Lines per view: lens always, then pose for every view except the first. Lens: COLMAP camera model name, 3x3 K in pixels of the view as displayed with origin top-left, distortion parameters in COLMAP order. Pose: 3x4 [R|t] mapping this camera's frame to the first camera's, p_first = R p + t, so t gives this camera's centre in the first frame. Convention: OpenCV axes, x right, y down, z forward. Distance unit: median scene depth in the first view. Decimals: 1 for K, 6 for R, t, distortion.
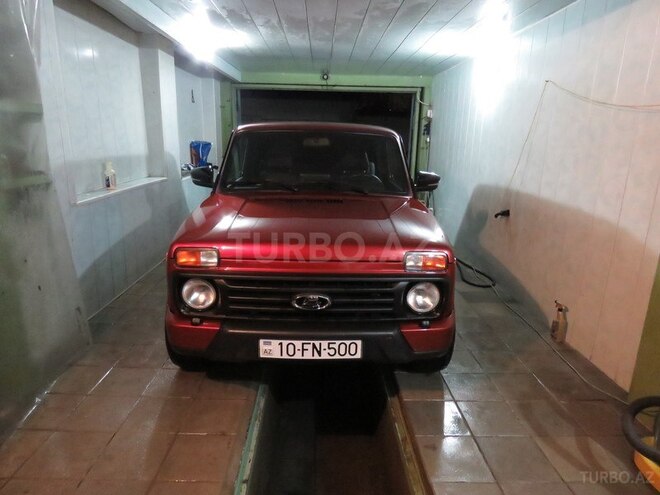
lens RADIAL K [[417.3, 0, 330.0], [0, 417.3, 247.5], [0, 0, 1]] dist [-0.003268, -0.004727]
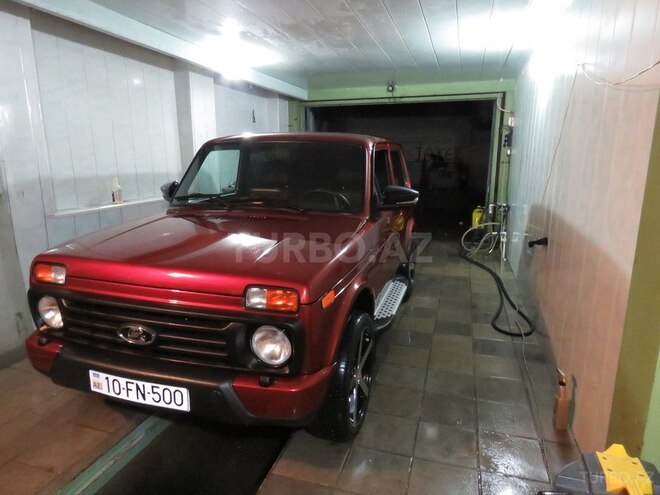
lens RADIAL K [[417.3, 0, 330.0], [0, 417.3, 247.5], [0, 0, 1]] dist [-0.003268, -0.004727]
pose [[0.945819, 0.046081, -0.321407, 0.337970], [-0.061135, 0.997447, -0.036900, -0.022209], [0.318887, 0.054551, 0.946222, 0.177215]]
